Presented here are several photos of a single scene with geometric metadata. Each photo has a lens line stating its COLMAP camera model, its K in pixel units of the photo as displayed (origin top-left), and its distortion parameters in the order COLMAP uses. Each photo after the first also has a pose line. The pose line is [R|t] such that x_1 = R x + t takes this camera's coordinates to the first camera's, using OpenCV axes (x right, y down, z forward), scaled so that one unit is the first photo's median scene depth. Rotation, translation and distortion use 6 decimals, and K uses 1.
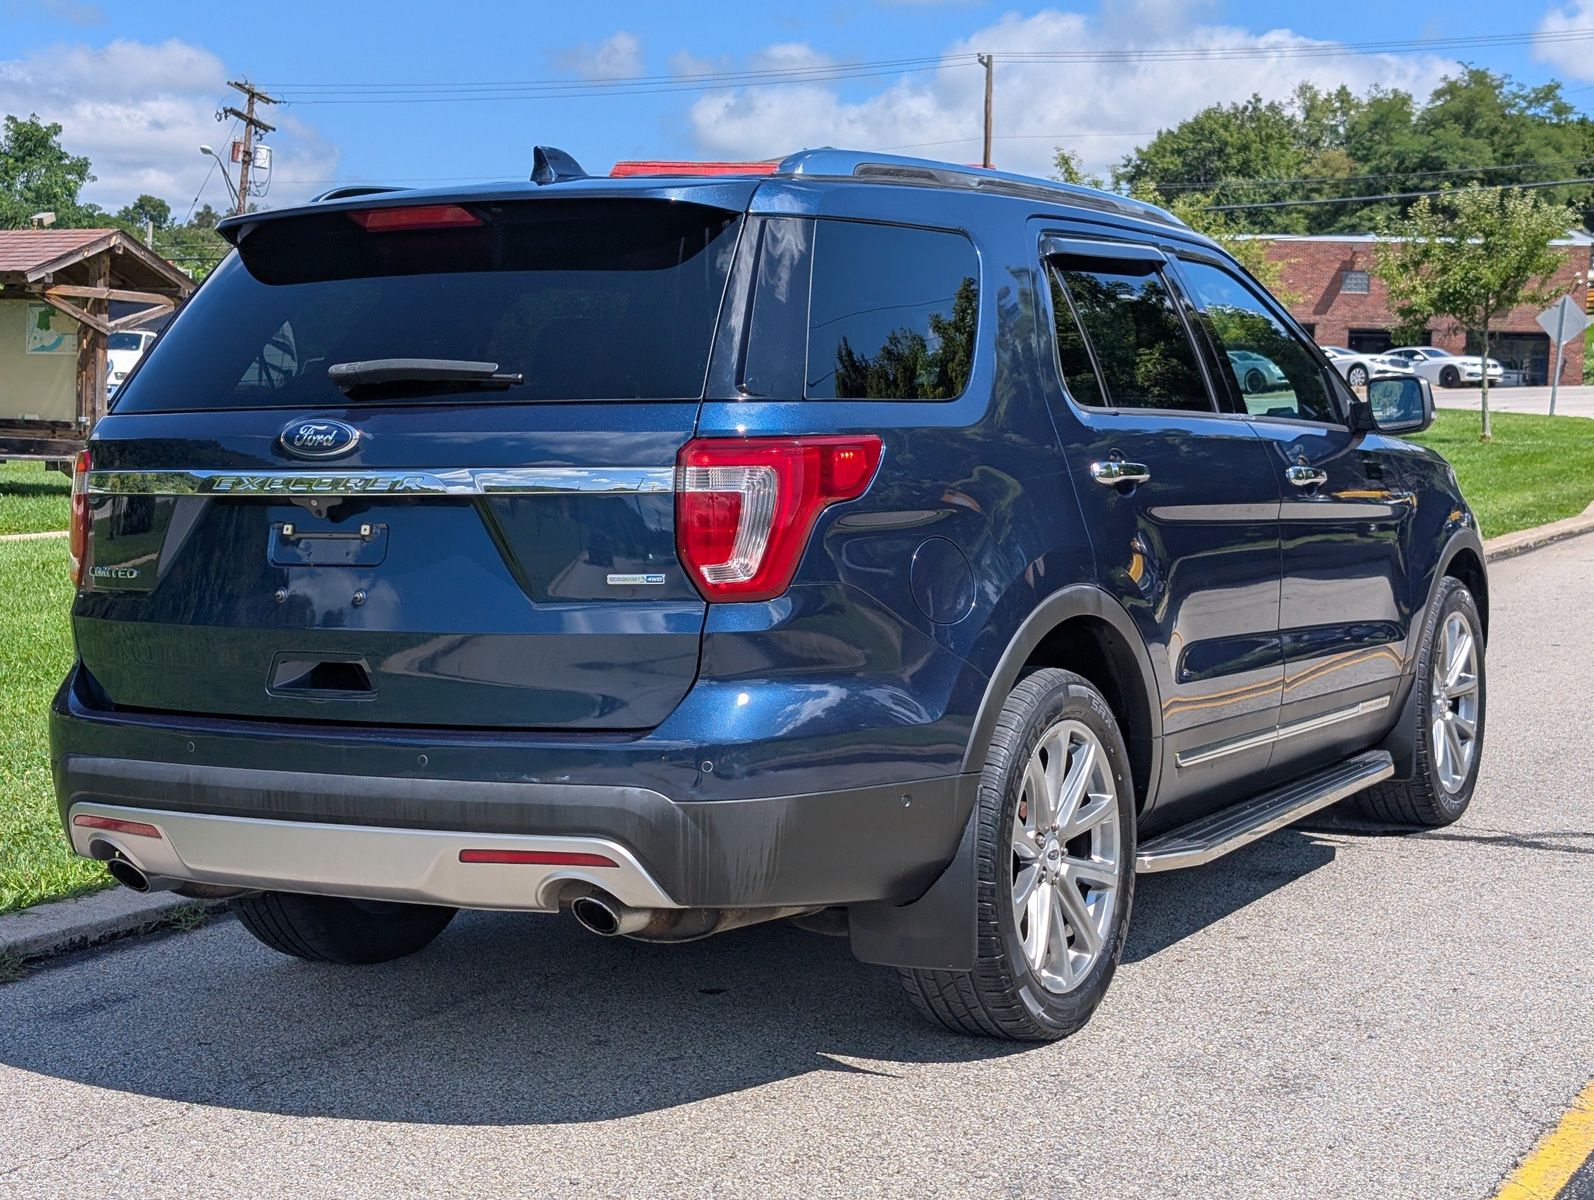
lens RADIAL K [[2479.2, 0, 786.6], [0, 2479.2, 654.3], [0, 0, 1]] dist [0.185761, -0.711979]
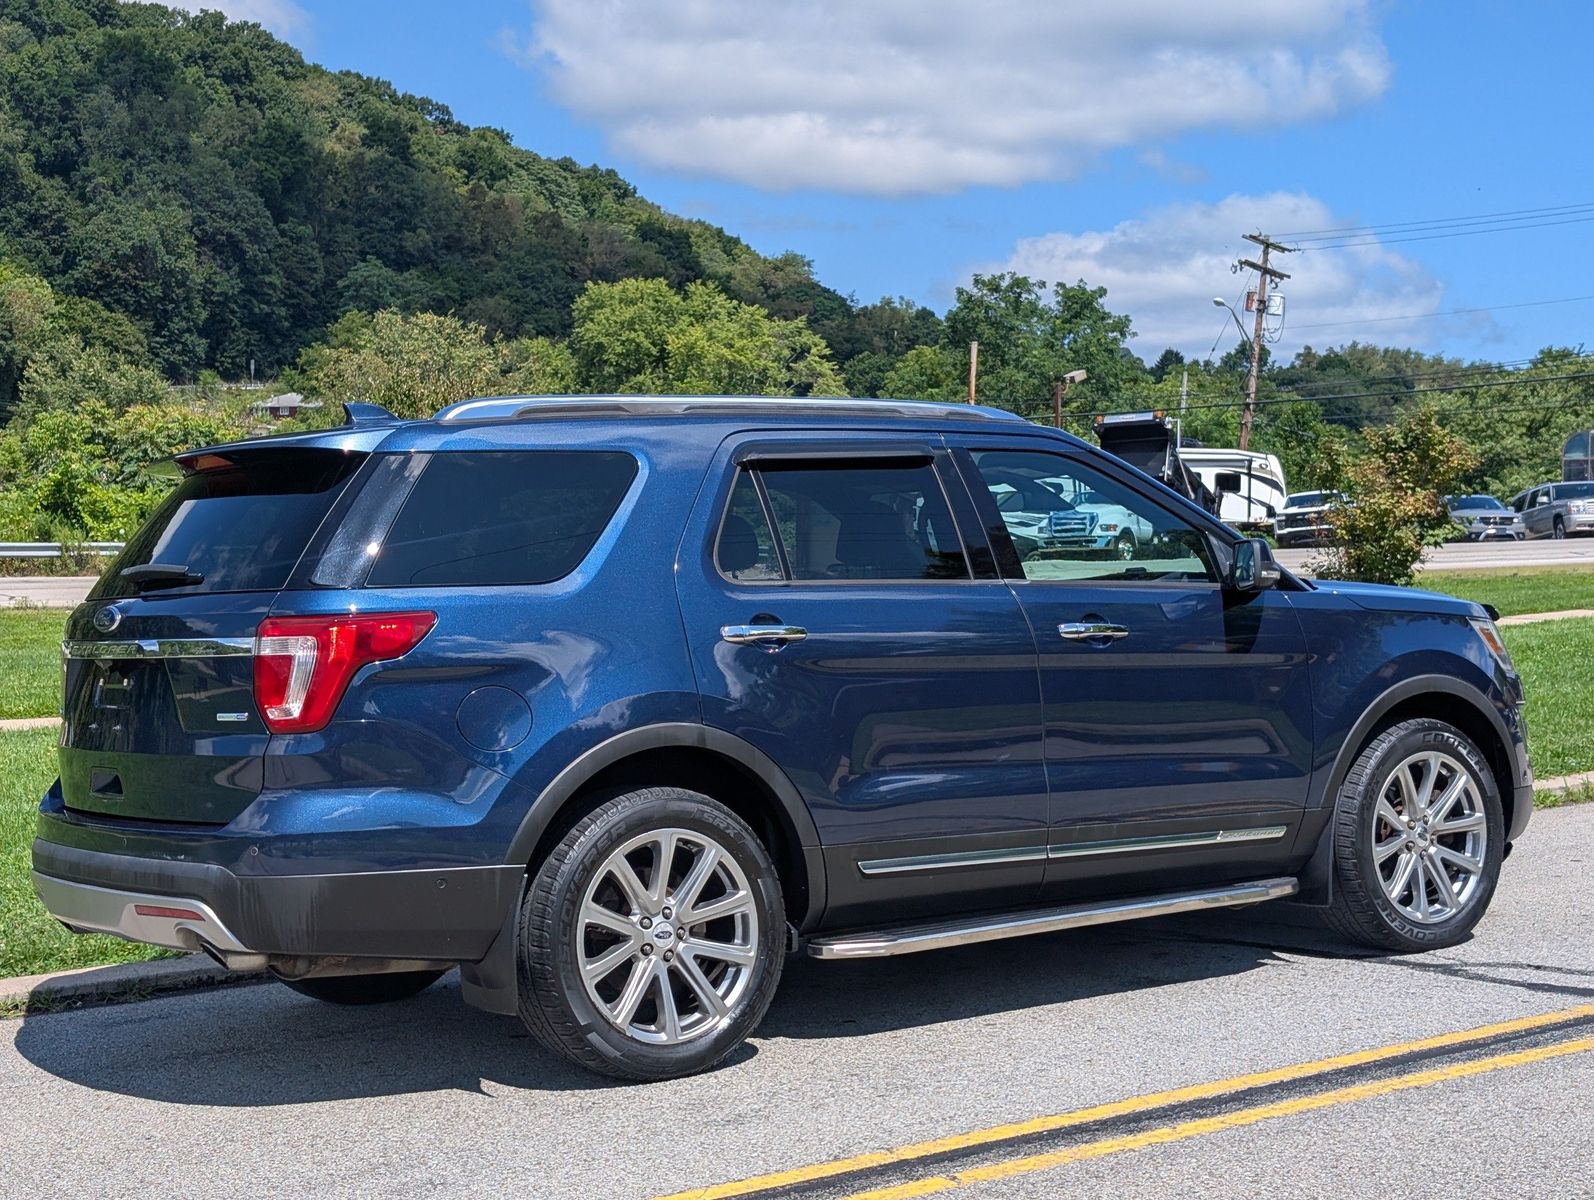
lens RADIAL K [[2479.2, 0, 786.6], [0, 2479.2, 654.3], [0, 0, 1]] dist [0.185761, -0.711979]
pose [[0.901411, -0.006134, -0.432922, 0.101713], [-0.016748, 0.998657, -0.049022, -0.000203], [0.432641, 0.051440, 0.900098, -0.017656]]
